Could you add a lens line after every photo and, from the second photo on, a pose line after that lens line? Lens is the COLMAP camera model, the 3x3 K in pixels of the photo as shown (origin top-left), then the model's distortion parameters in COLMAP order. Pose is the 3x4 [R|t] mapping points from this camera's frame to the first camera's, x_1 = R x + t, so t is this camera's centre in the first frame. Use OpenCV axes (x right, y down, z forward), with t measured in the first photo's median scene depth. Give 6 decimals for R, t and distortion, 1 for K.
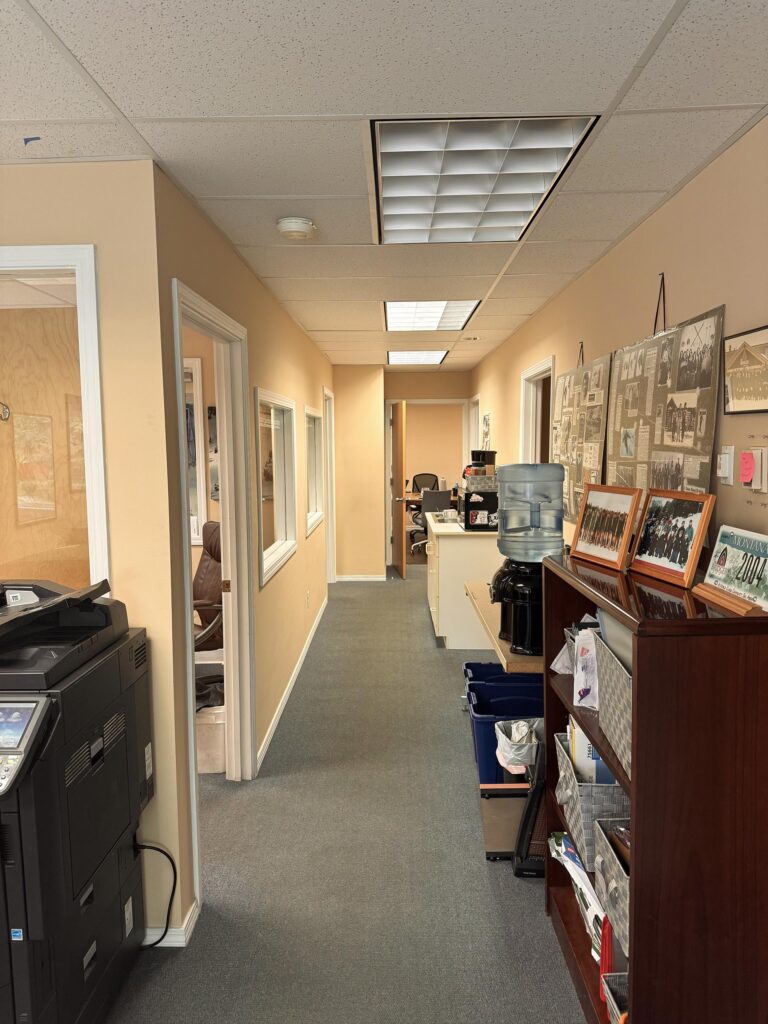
lens RADIAL K [[714.1, 0, 384.0], [0, 714.1, 512.0], [0, 0, 1]] dist [0.185767, -0.345672]
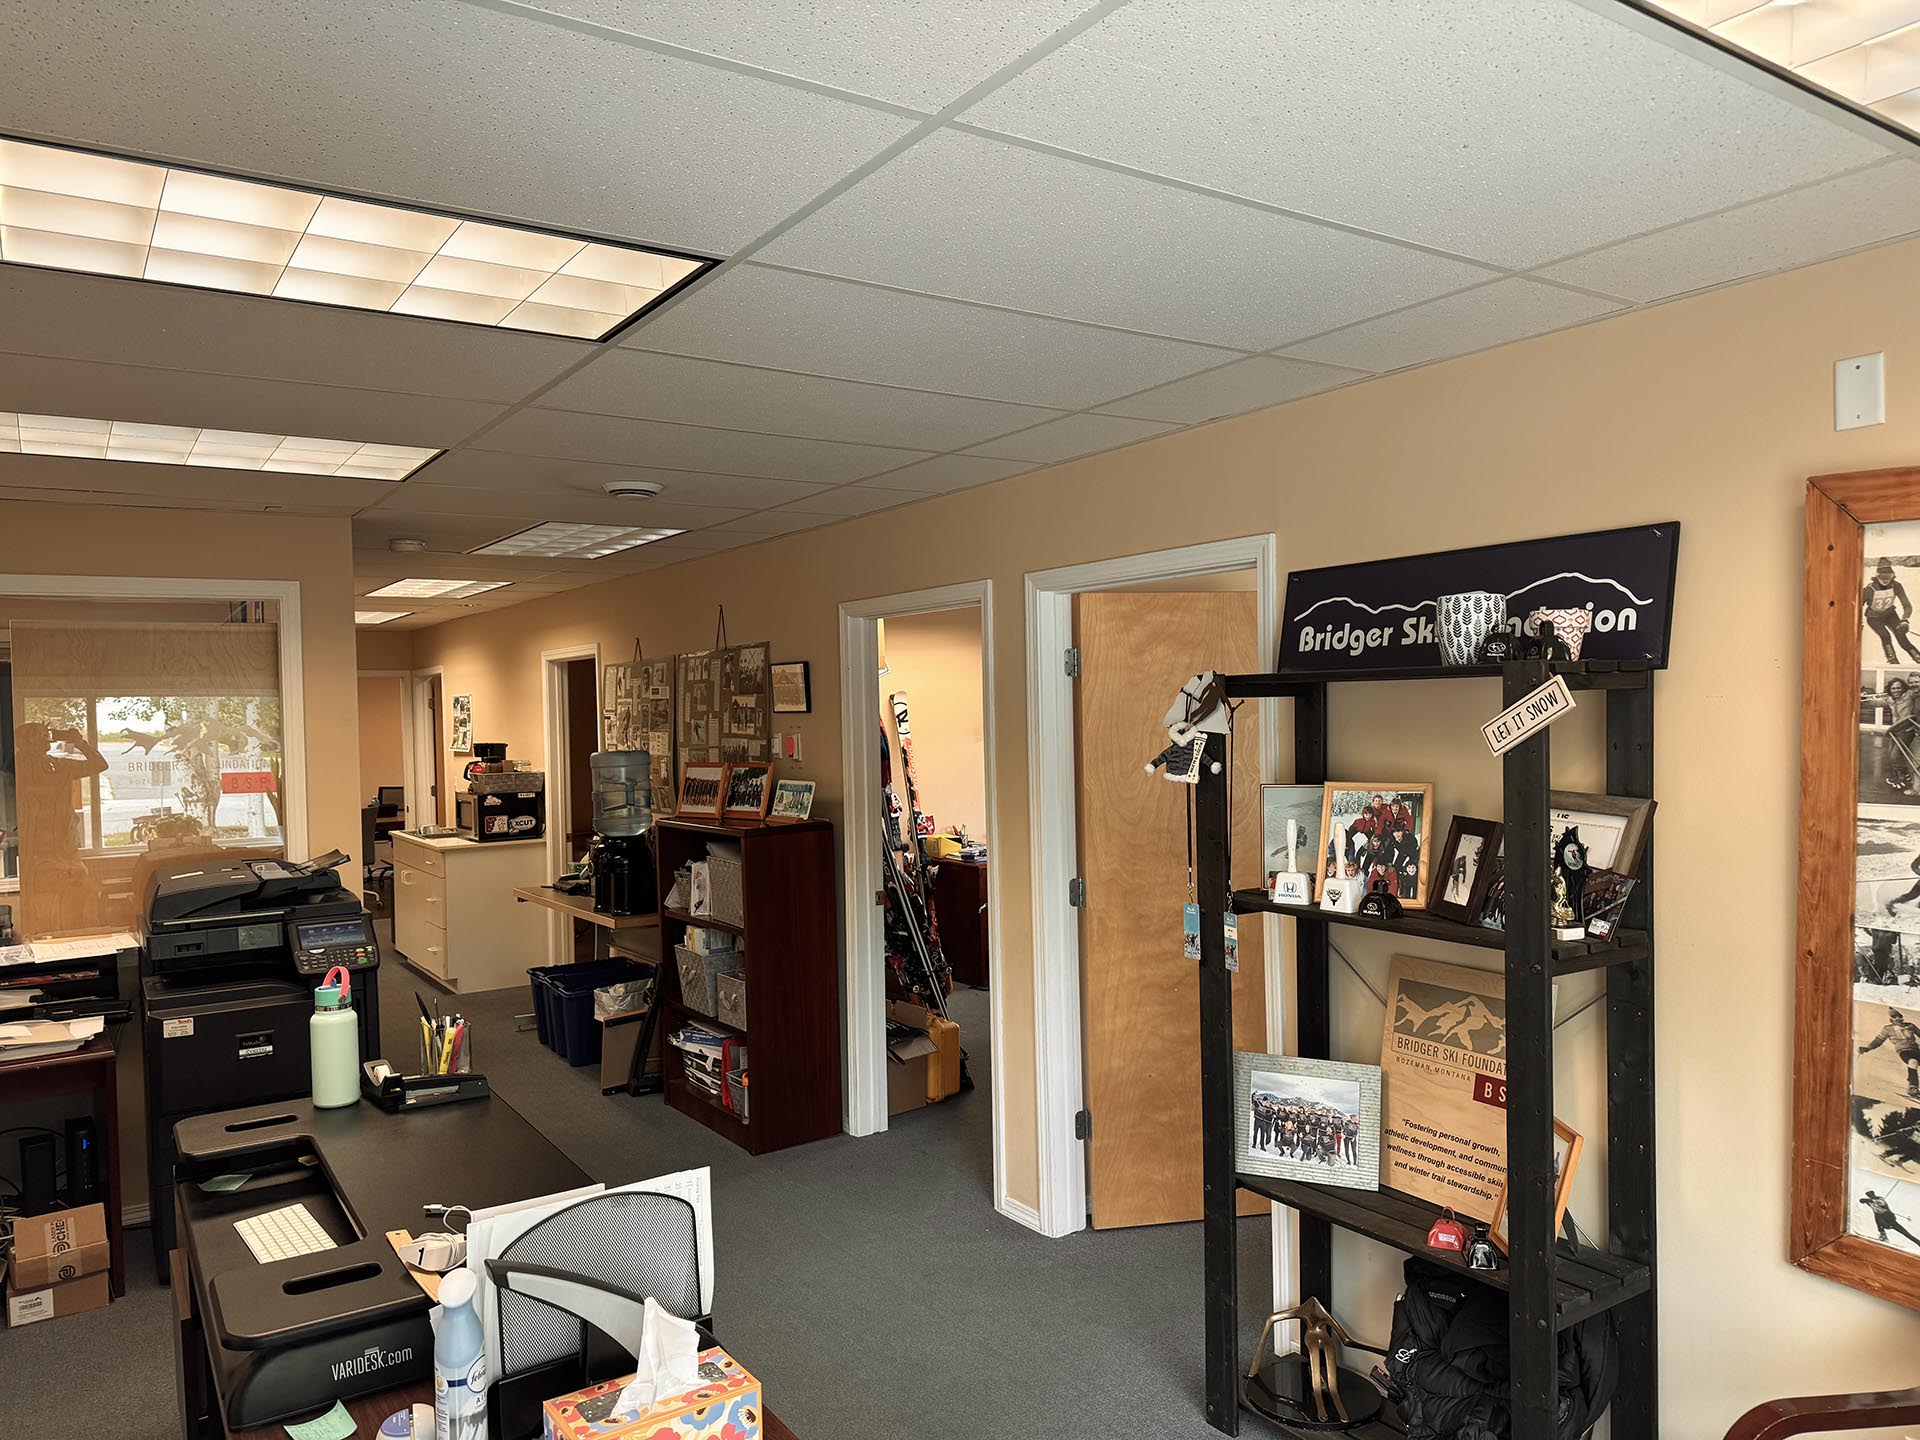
lens RADIAL K [[1339.0, 0, 960.0], [0, 1339.0, 720.0], [0, 0, 1]] dist [0.185767, -0.345672]
pose [[0.822856, -0.015513, 0.568038, -0.618928], [0.073831, 0.994073, -0.079803, 0.103045], [-0.563433, 0.107605, 0.819124, -1.161267]]
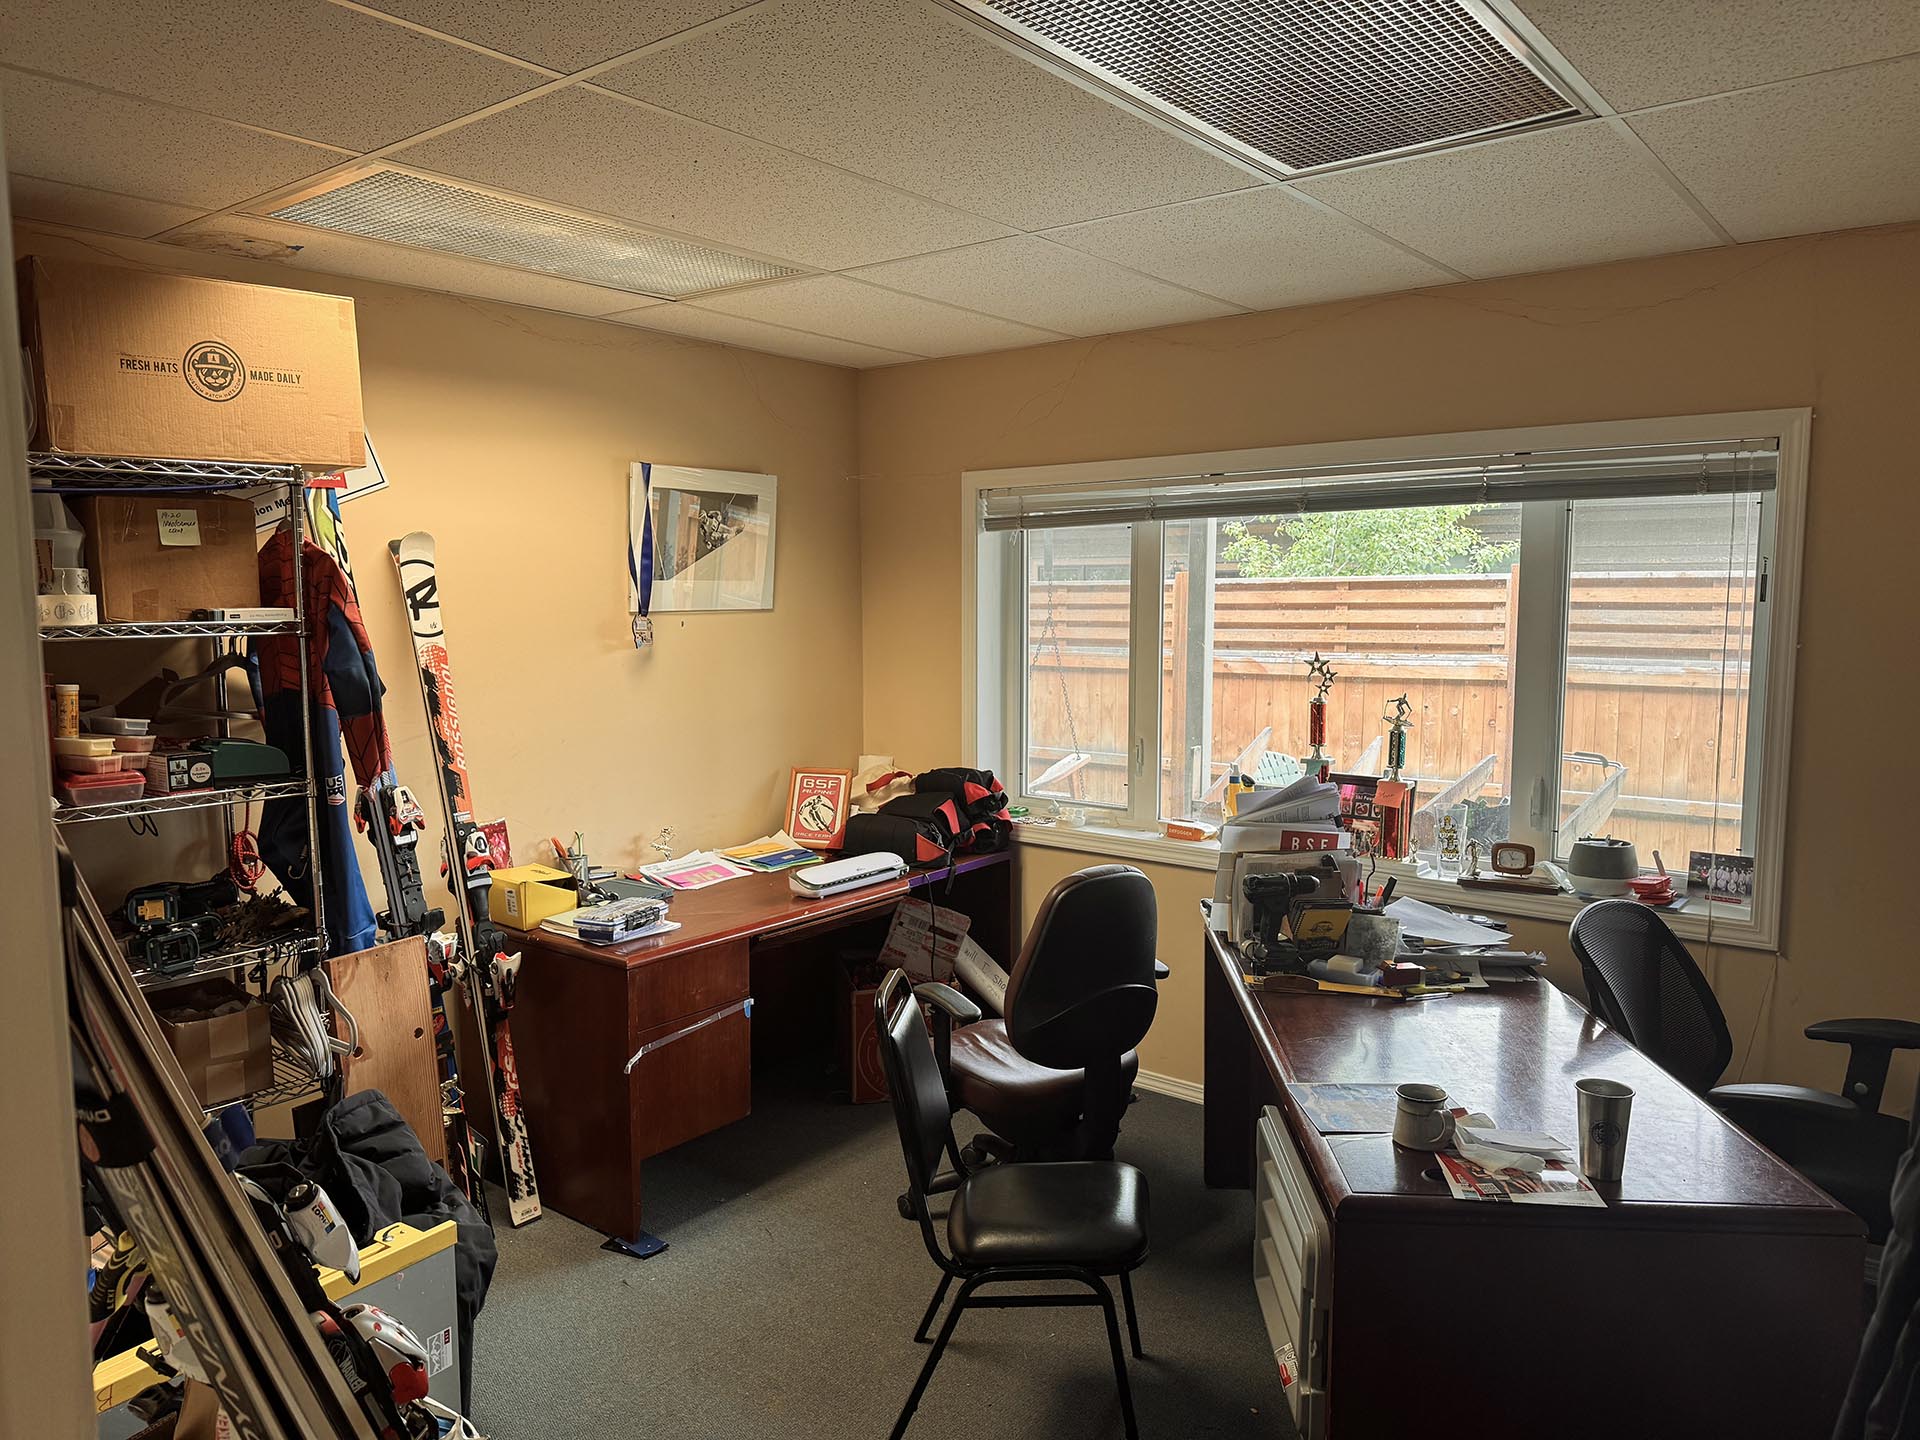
lens RADIAL K [[1339.0, 0, 960.0], [0, 1339.0, 720.0], [0, 0, 1]] dist [0.185767, -0.345672]
pose [[0.611003, -0.074307, 0.788133, 0.325007], [0.080275, 0.996269, 0.031697, -0.045410], [-0.787548, 0.043900, 0.614688, 0.276098]]
